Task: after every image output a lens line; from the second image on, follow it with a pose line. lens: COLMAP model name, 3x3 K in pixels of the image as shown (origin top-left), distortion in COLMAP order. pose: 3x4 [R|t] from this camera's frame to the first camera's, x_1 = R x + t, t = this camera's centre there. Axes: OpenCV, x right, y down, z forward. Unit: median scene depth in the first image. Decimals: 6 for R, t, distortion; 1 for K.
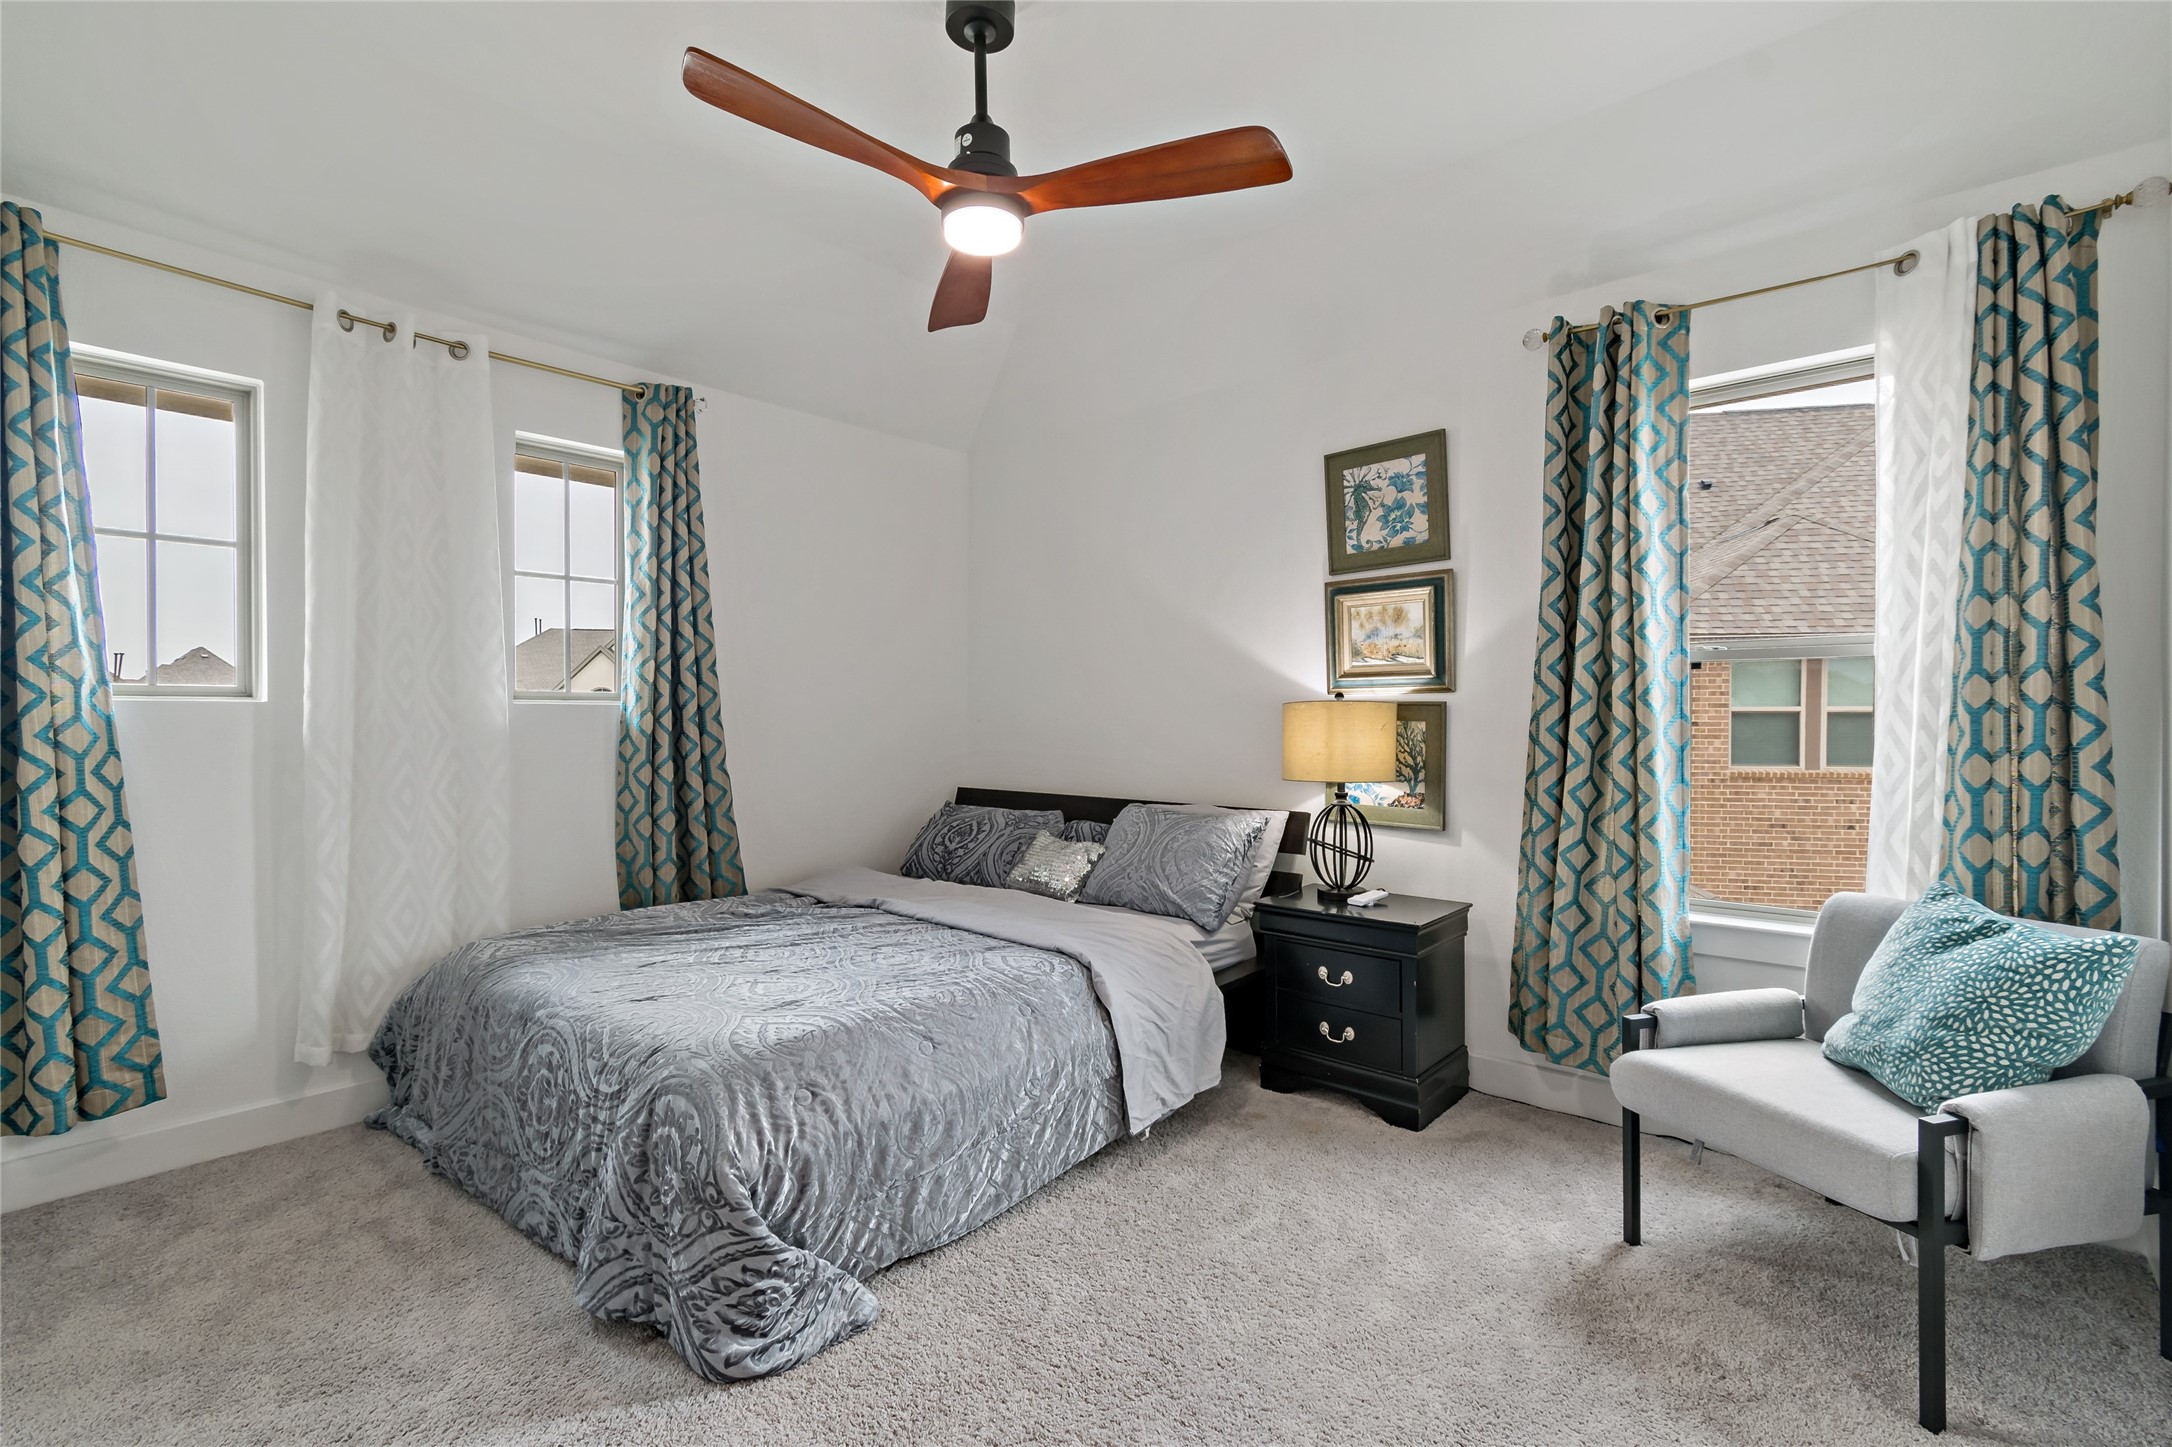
lens RADIAL K [[967.1, 0, 1084.2], [0, 967.1, 720.5], [0, 0, 1]] dist [0.004164, 0.000562]
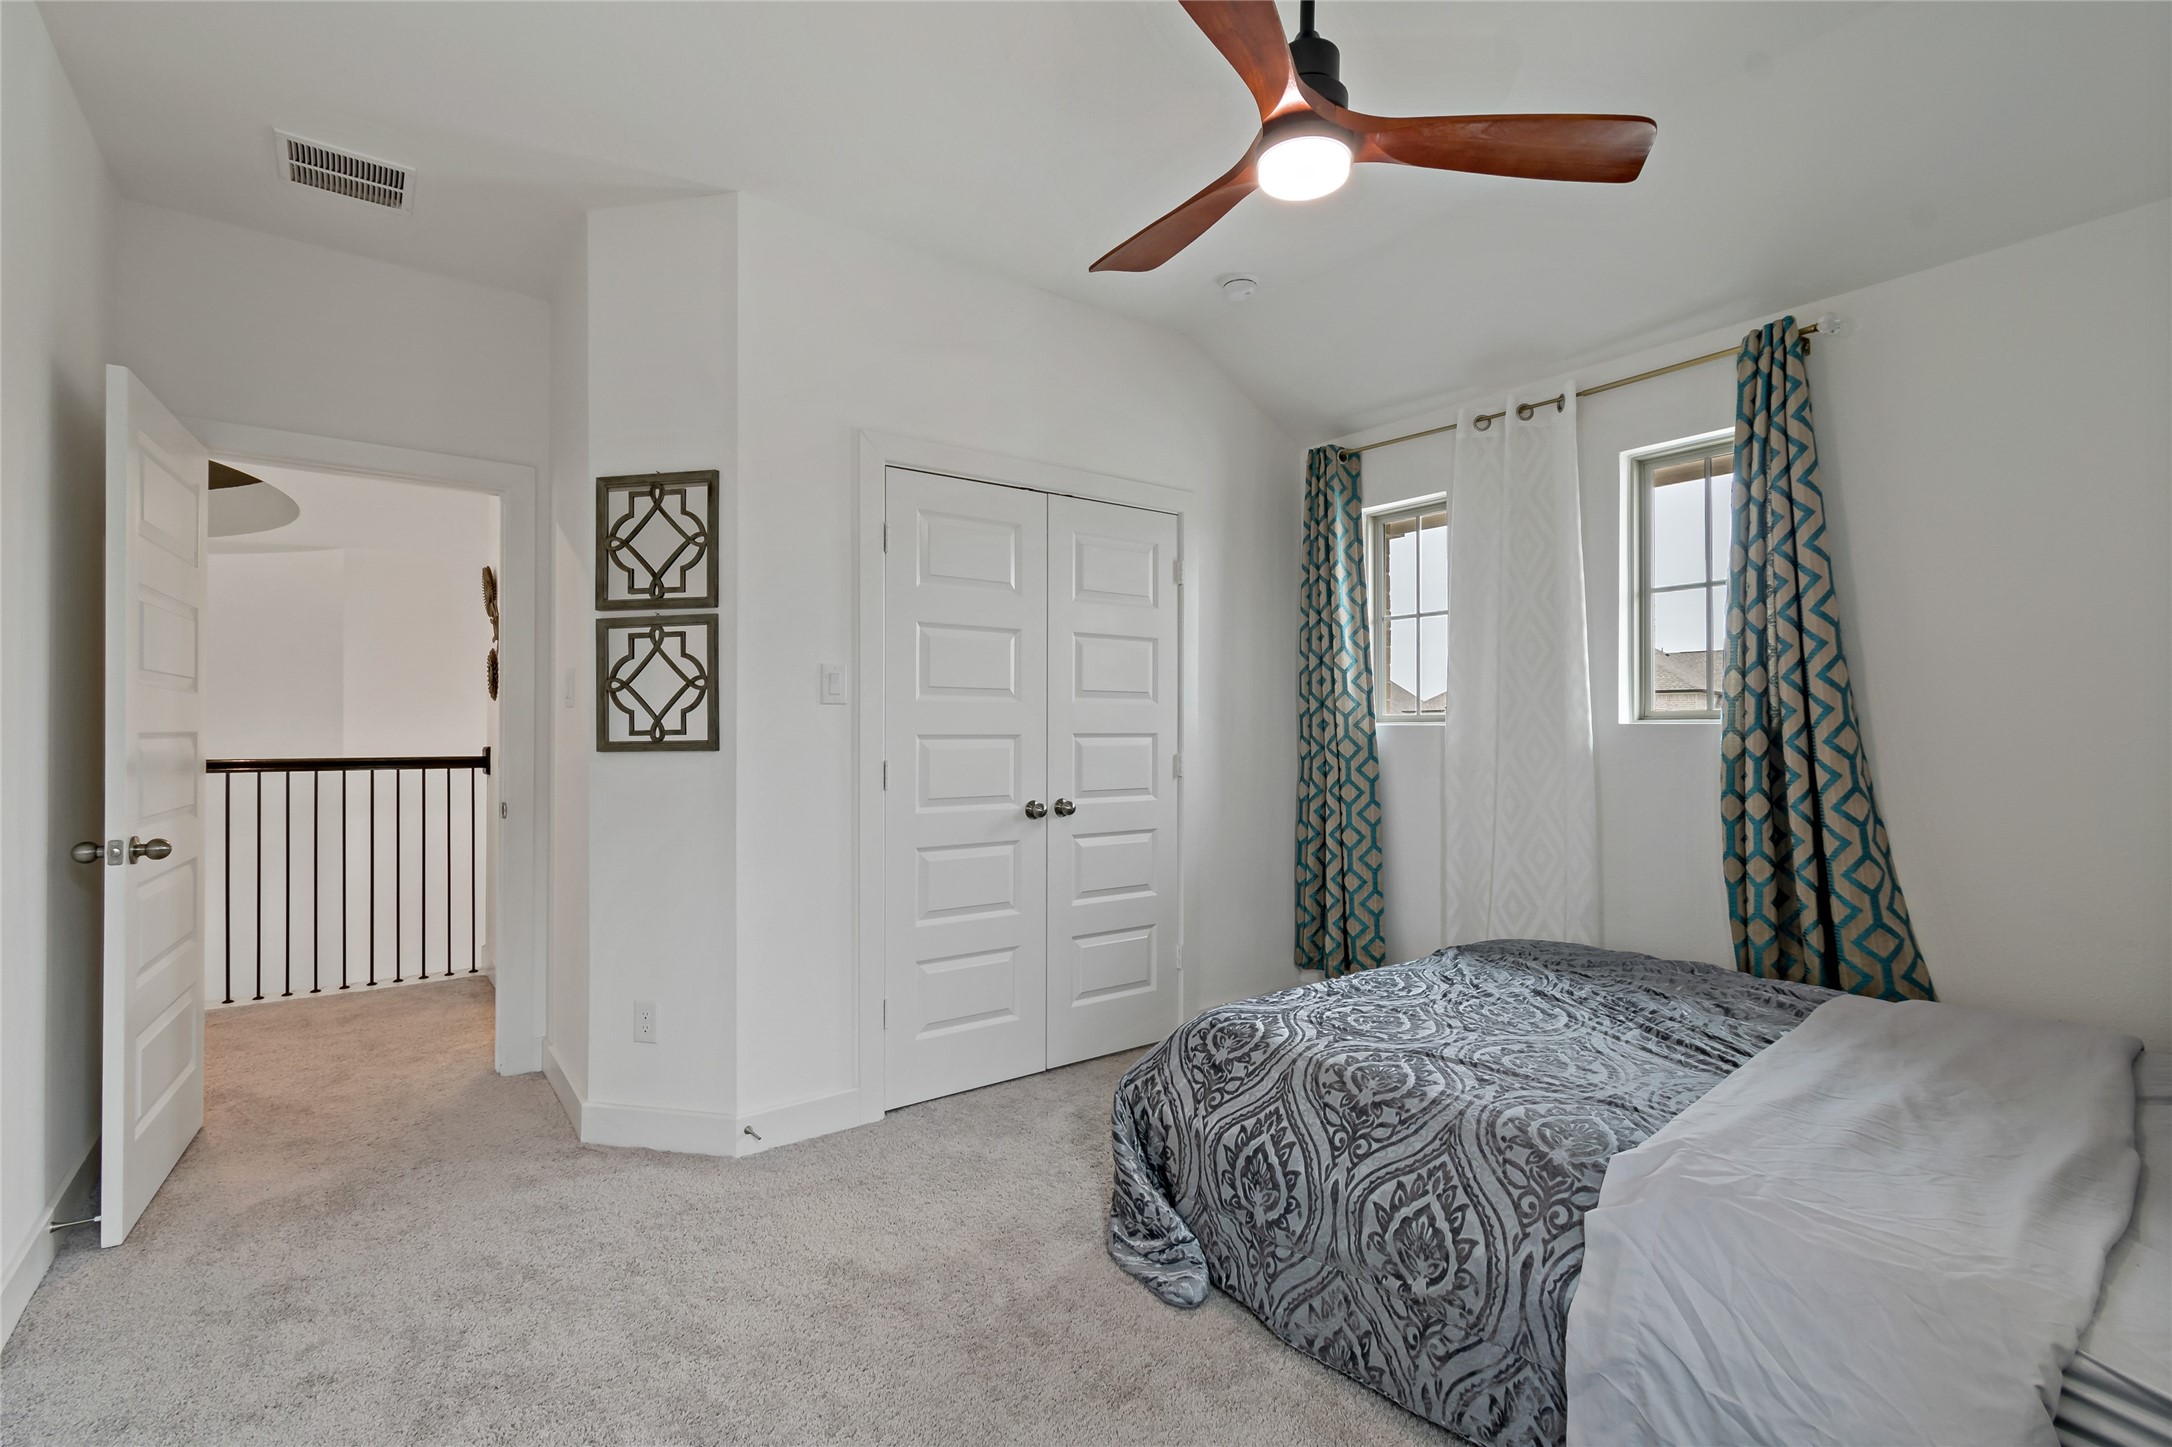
lens RADIAL K [[967.1, 0, 1083.9], [0, 967.1, 725.7], [0, 0, 1]] dist [0.004164, 0.000562]
pose [[-0.198773, -0.001725, -0.980044, 0.626999], [-0.005797, 0.999983, -0.000584, -0.015778], [0.980028, 0.005565, -0.198780, 0.810704]]
